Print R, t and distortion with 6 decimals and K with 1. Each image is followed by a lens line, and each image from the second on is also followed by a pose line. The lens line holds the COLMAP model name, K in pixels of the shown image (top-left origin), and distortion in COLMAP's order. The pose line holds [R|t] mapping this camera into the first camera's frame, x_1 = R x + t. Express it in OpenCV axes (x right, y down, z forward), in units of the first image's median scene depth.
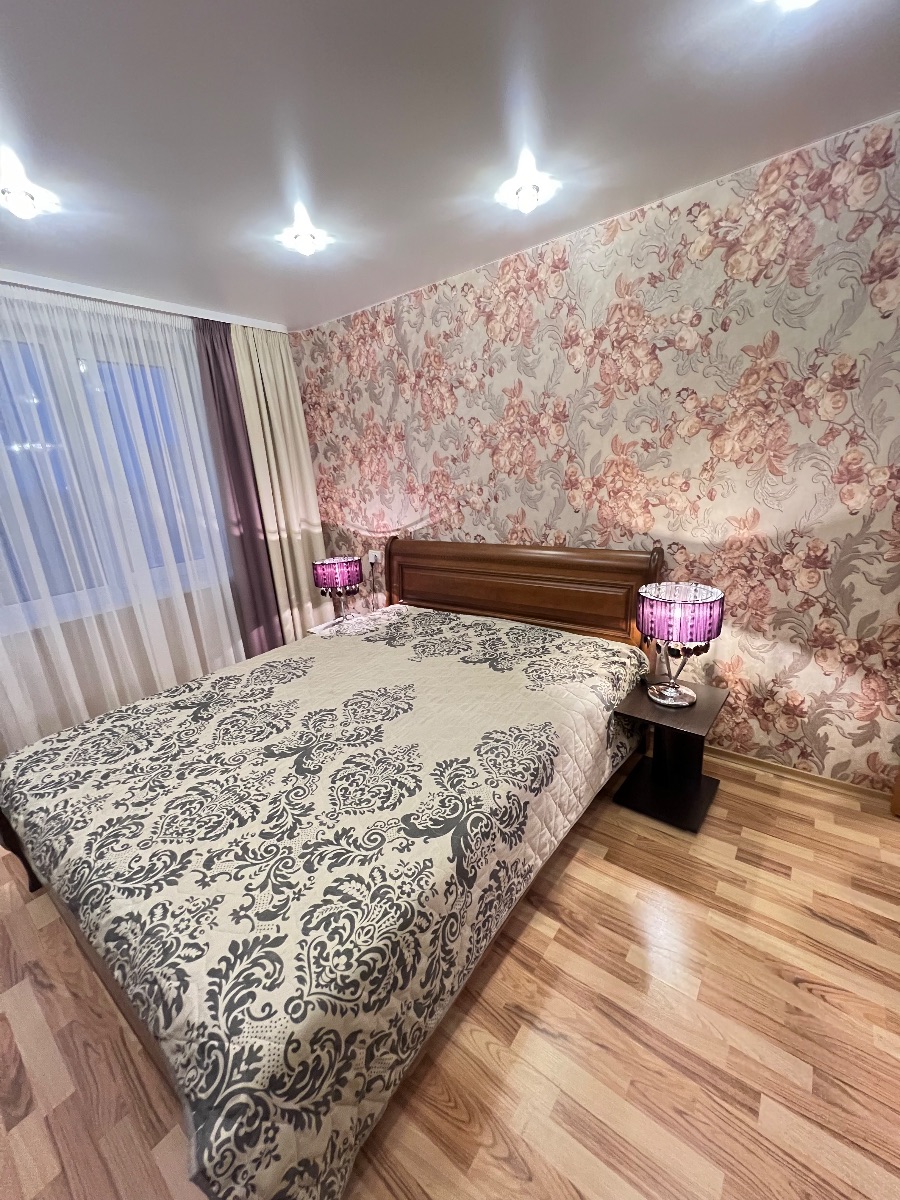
lens RADIAL K [[479.1, 0, 451.8], [0, 479.1, 600.2], [0, 0, 1]] dist [0.000936, 0.000083]
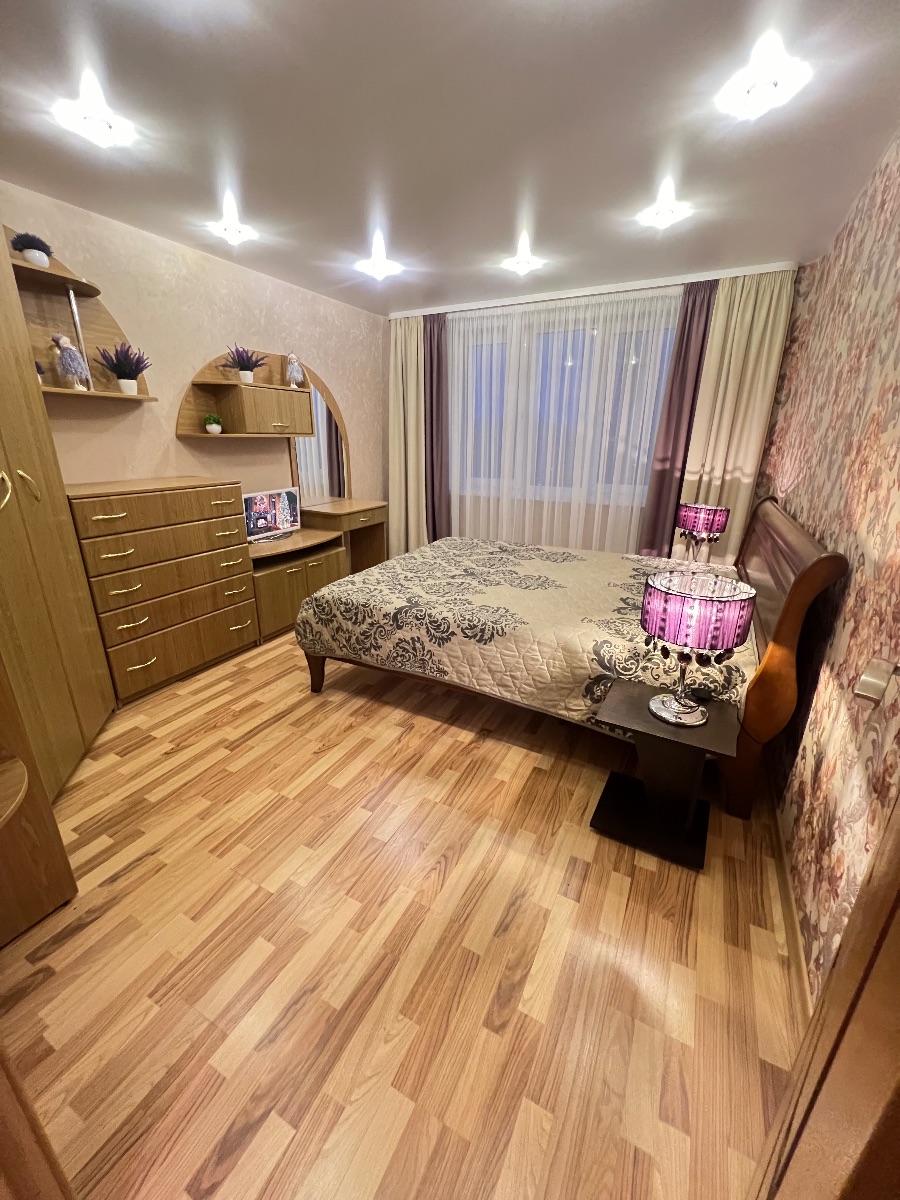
lens RADIAL K [[479.1, 0, 449.5], [0, 479.1, 599.9], [0, 0, 1]] dist [0.000936, 0.000083]
pose [[0.173925, 0.384845, -0.906446, 1.331375], [-0.287301, 0.900260, 0.327092, -0.159969], [0.941917, 0.203533, 0.267144, 0.471188]]
